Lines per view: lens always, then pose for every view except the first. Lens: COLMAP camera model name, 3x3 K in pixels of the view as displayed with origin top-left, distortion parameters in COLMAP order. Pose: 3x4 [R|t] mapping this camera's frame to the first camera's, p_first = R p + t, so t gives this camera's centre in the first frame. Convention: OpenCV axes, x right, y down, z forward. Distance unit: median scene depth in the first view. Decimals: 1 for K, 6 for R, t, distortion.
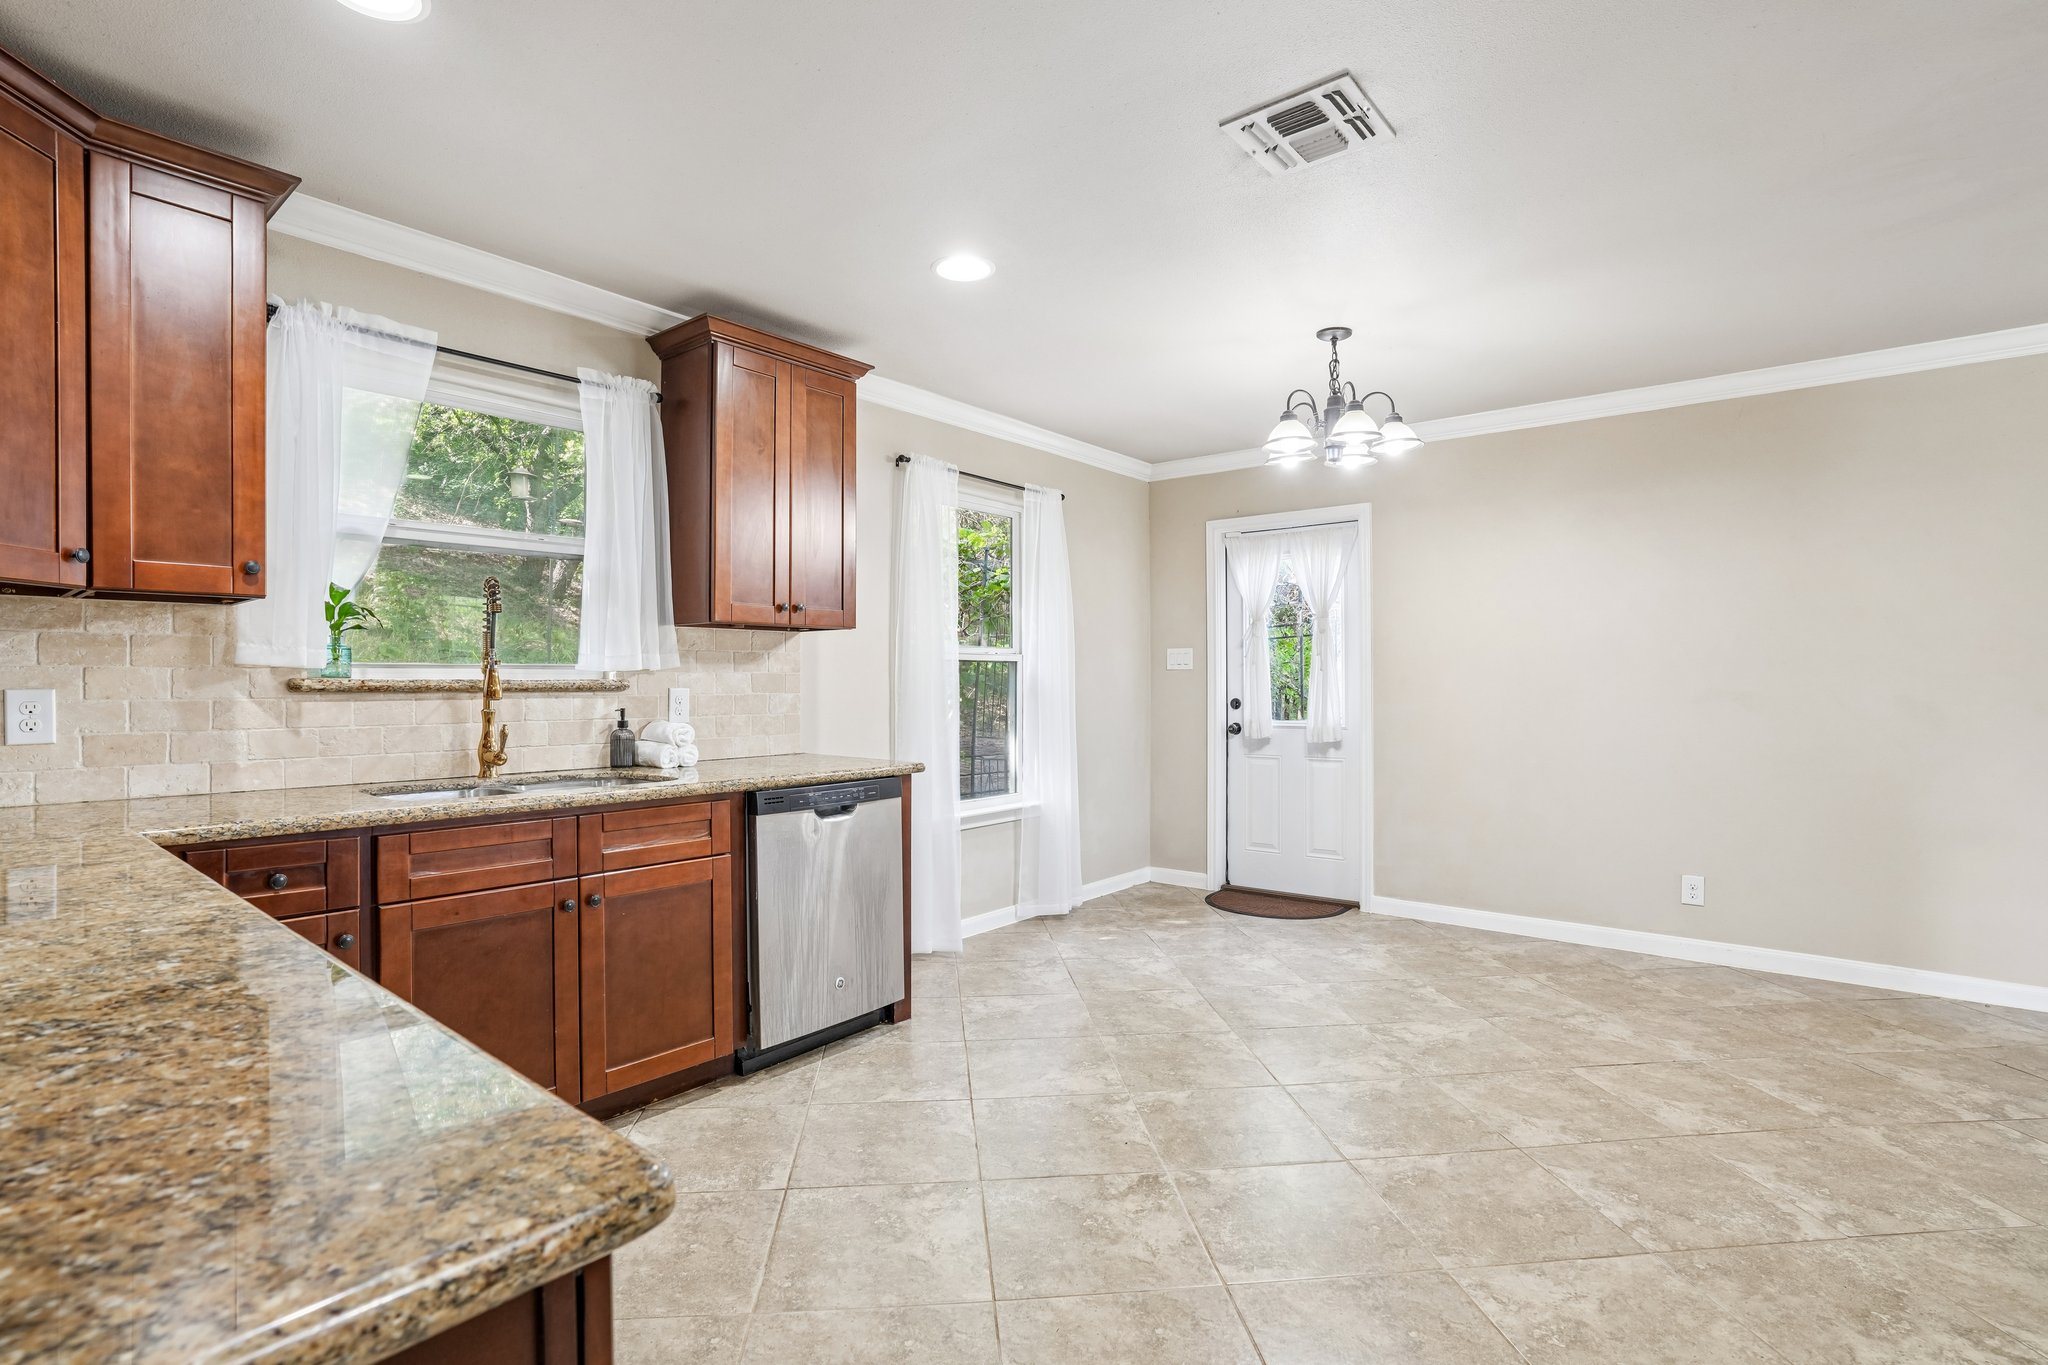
lens RADIAL K [[957.1, 0, 1018.2], [0, 957.1, 683.4], [0, 0, 1]] dist [-0.055990, 0.021535]
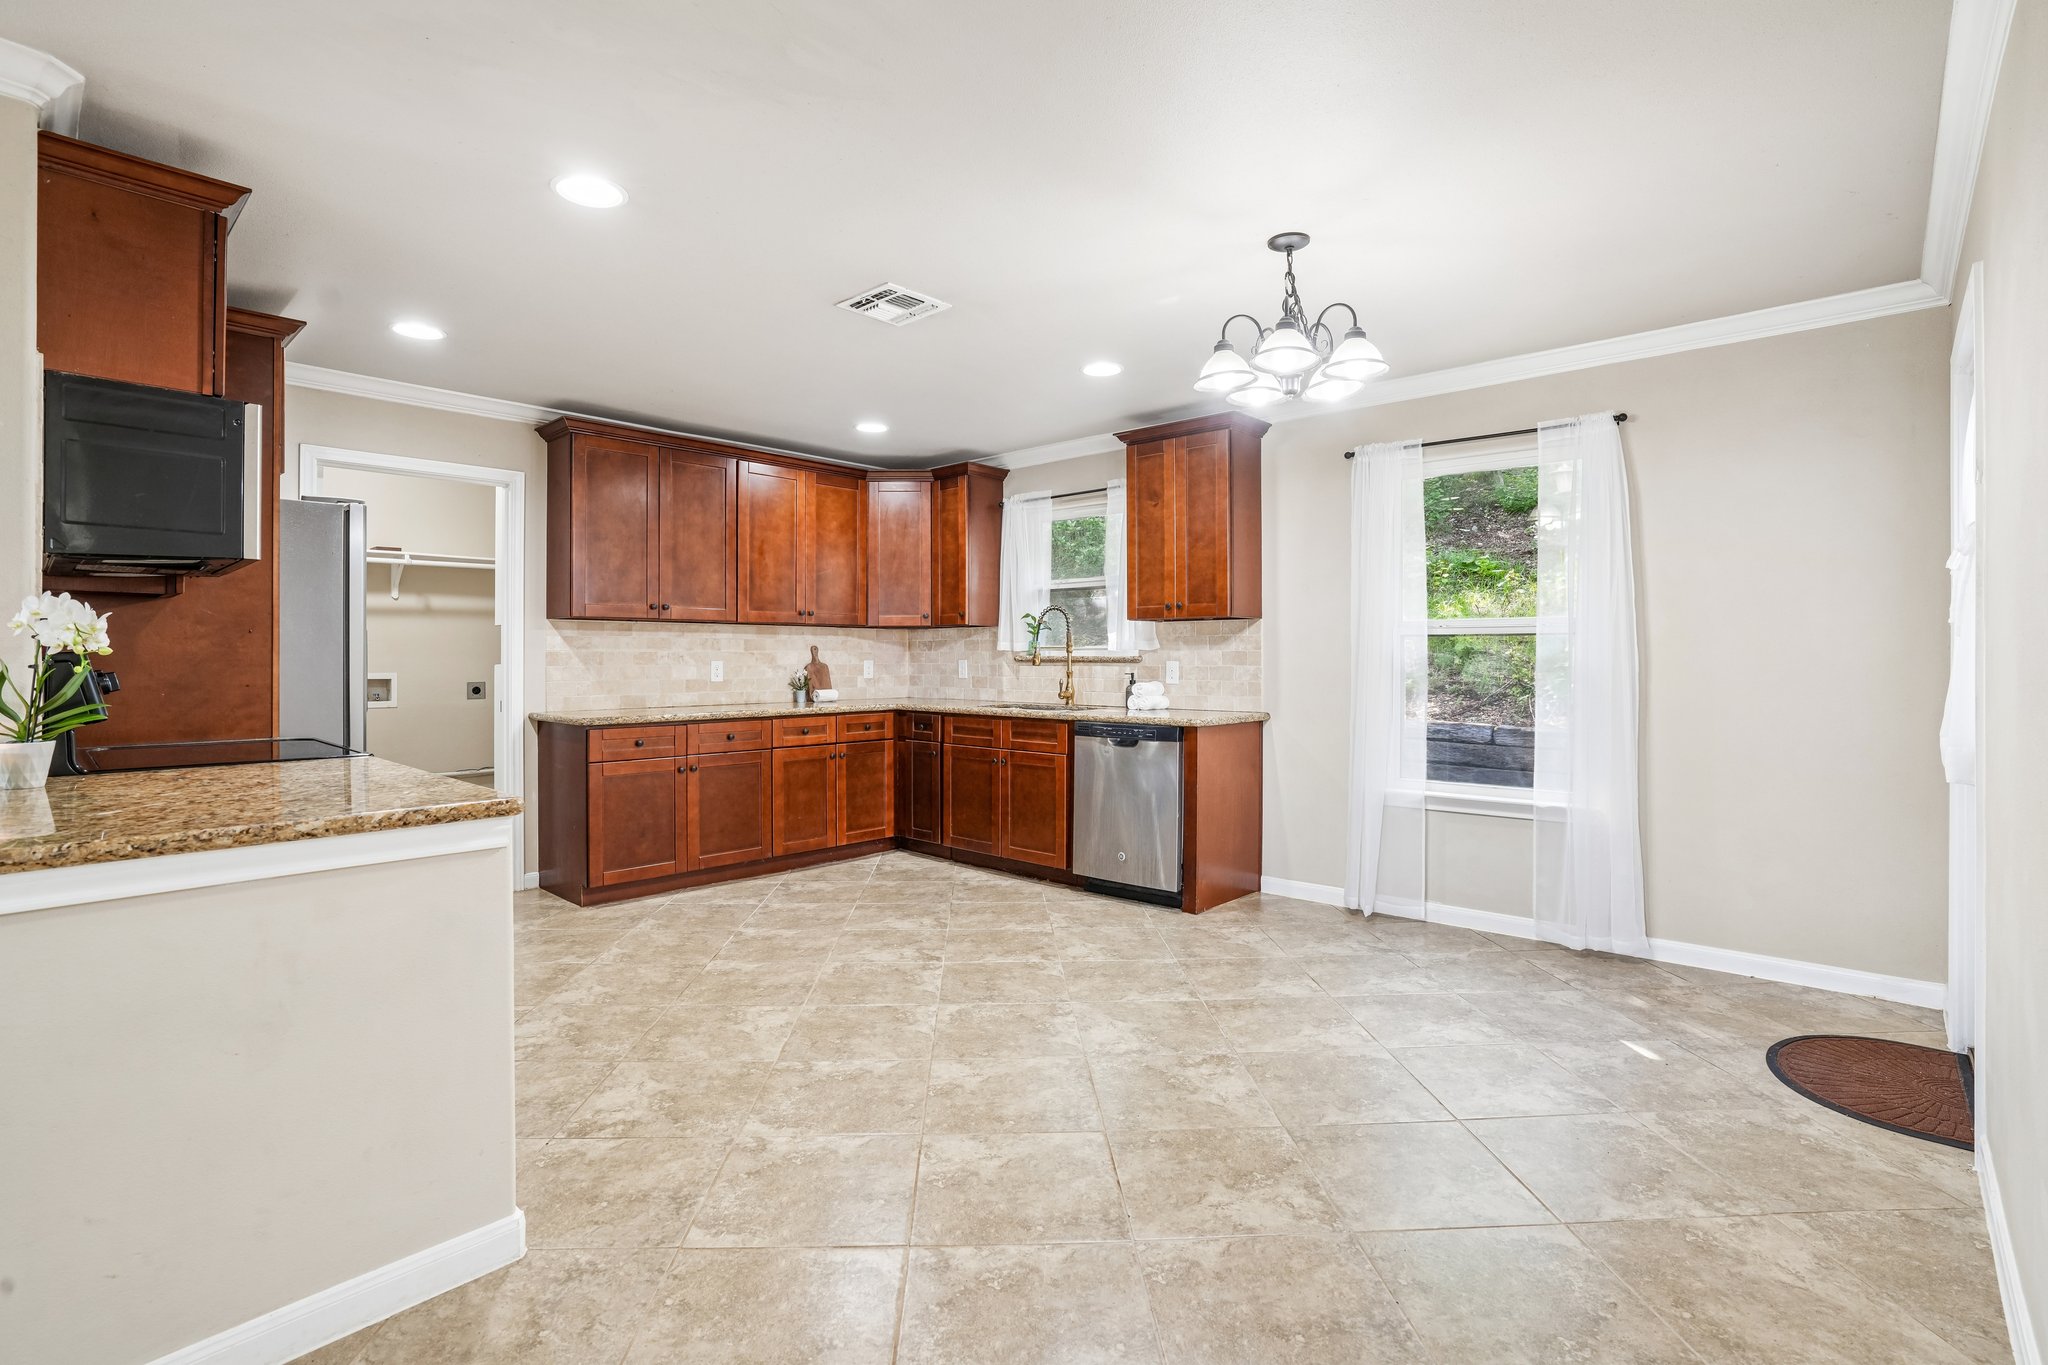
lens RADIAL K [[959.4, 0, 1029.9], [0, 959.4, 659.7], [0, 0, 1]] dist [-0.066261, 0.030139]
pose [[-0.040967, 0.003593, -0.999154, 1.438922], [-0.000588, 0.999993, 0.003620, -0.003252], [0.999160, 0.000736, -0.040964, 0.986214]]
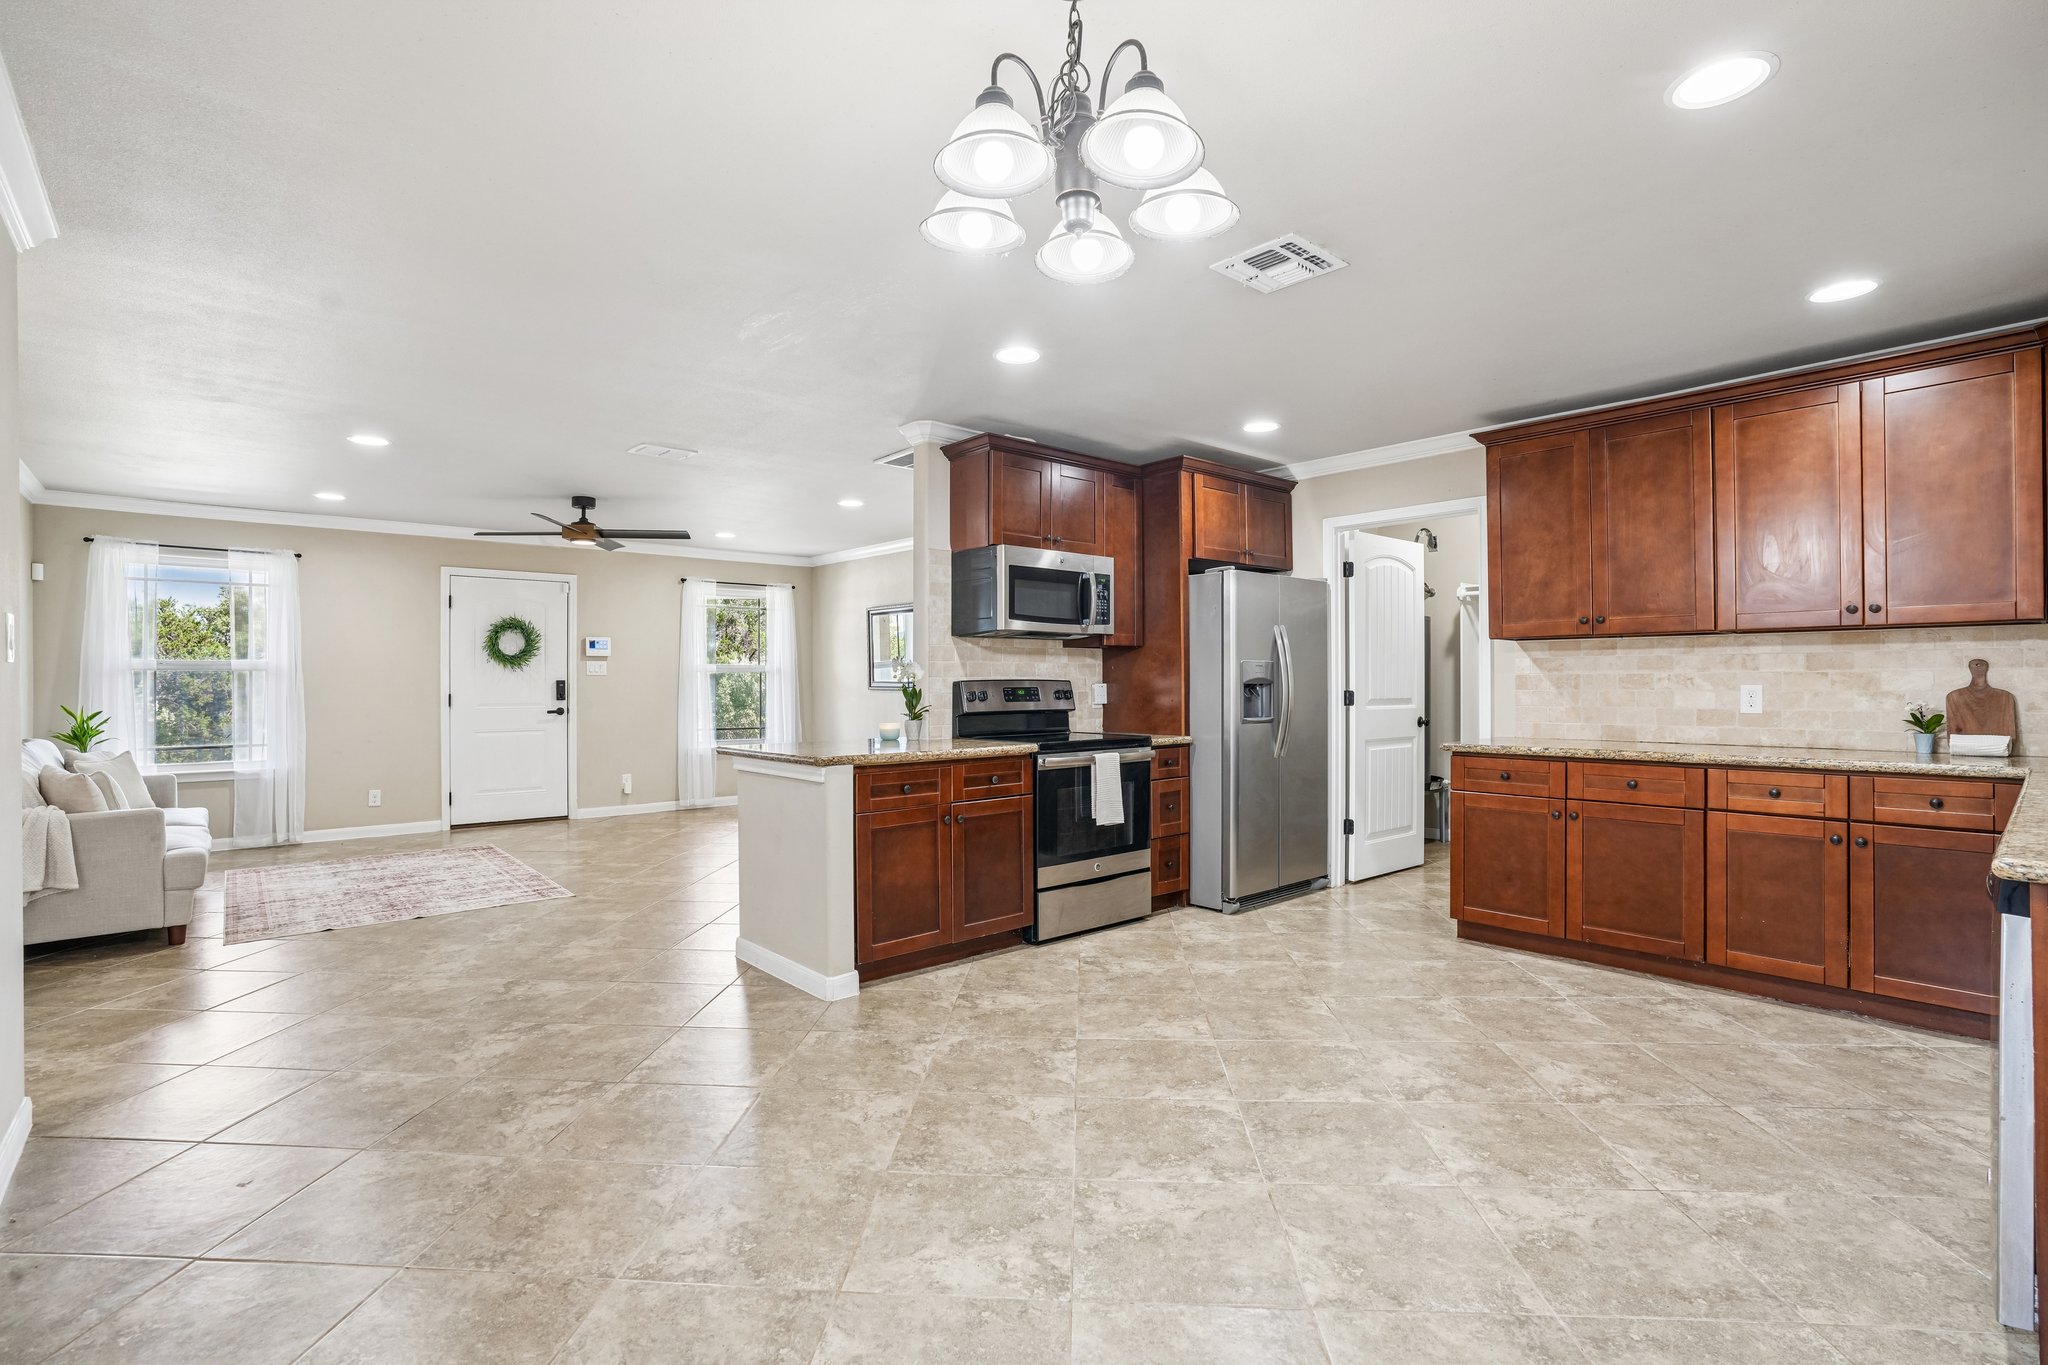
lens RADIAL K [[957.1, 0, 1018.2], [0, 957.1, 683.4], [0, 0, 1]] dist [-0.055990, 0.021535]
pose [[-0.987076, 0.006072, 0.160139, 0.351933], [0.006385, 0.999979, 0.001444, -0.004159], [-0.160126, 0.002448, -0.987093, 1.804651]]
